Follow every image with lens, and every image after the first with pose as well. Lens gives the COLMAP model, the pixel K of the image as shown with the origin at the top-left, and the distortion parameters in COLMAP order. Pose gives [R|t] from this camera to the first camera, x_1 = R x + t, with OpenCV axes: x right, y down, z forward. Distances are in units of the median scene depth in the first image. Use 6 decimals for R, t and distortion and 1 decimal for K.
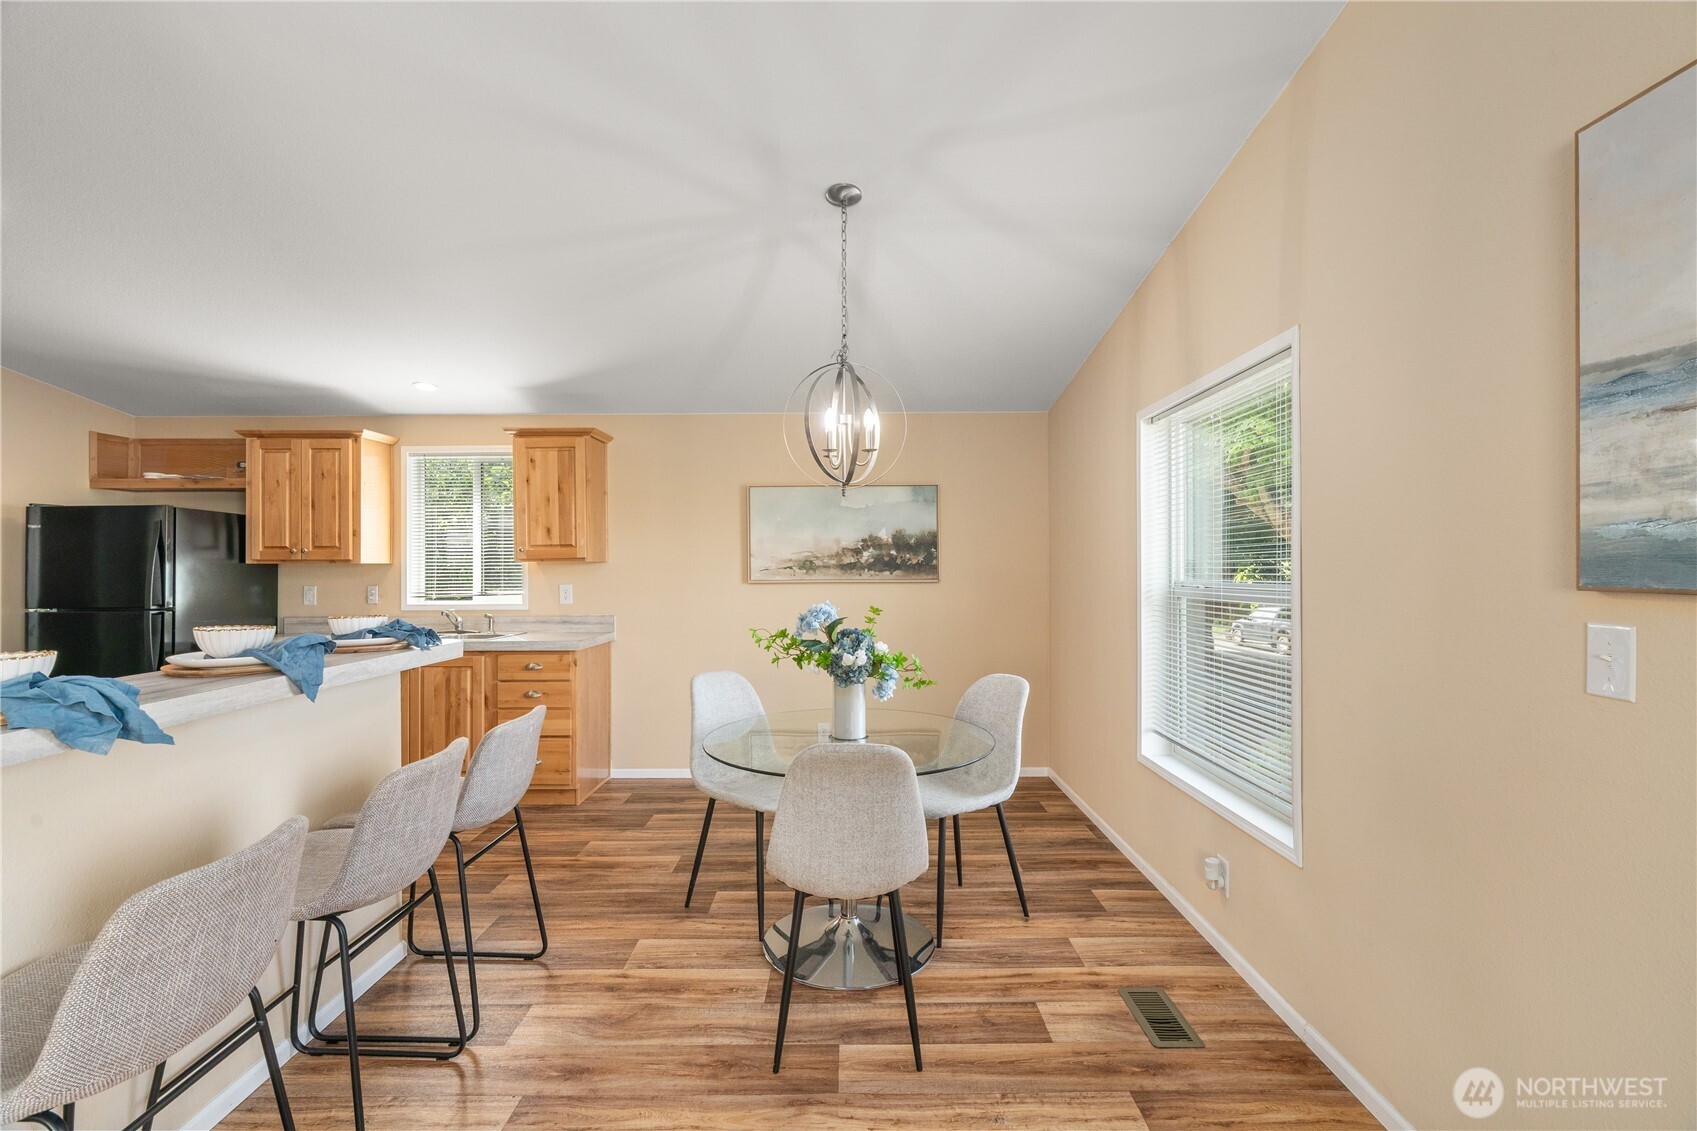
lens RADIAL K [[773.6, 0, 857.8], [0, 773.6, 567.6], [0, 0, 1]] dist [-0.003474, -0.000109]
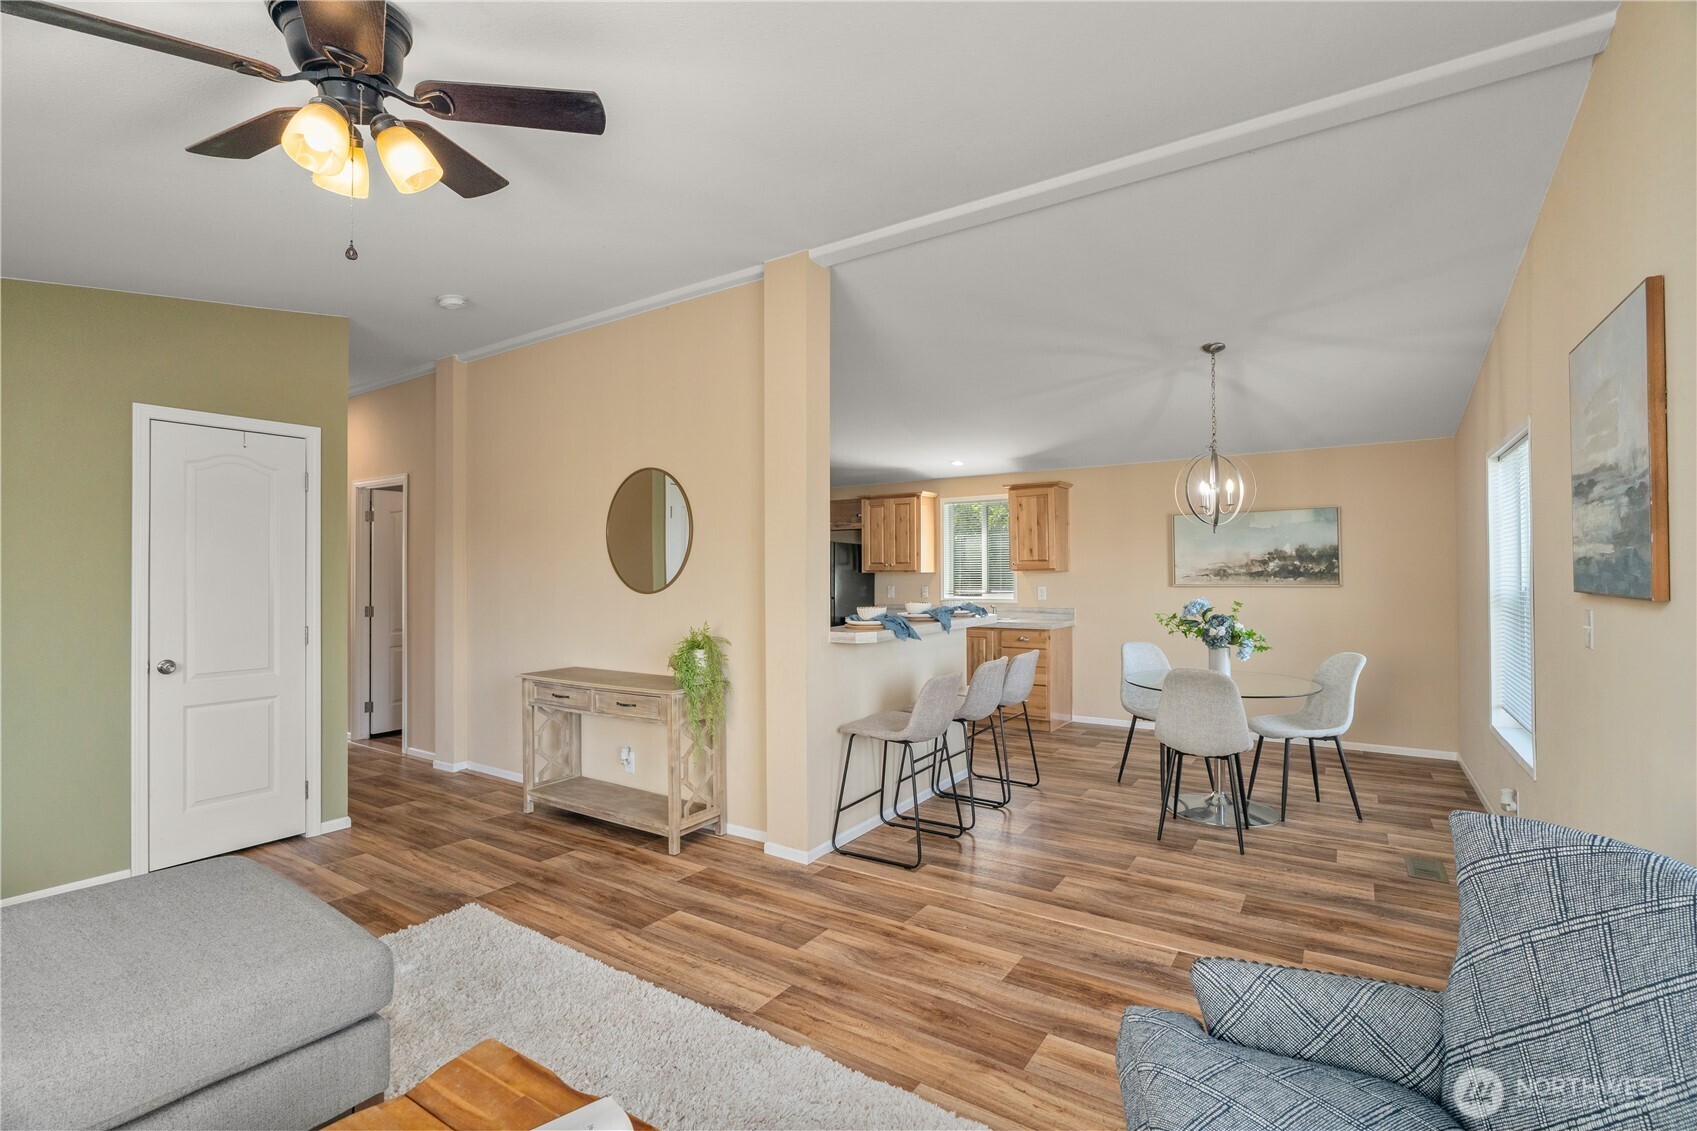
lens RADIAL K [[773.6, 0, 845.9], [0, 773.6, 560.2], [0, 0, 1]] dist [-0.003474, -0.000109]
pose [[0.829301, -0.010112, -0.558711, 0.155344], [0.002447, 0.999892, -0.014463, -0.008403], [0.558797, 0.010627, 0.829236, -0.489963]]
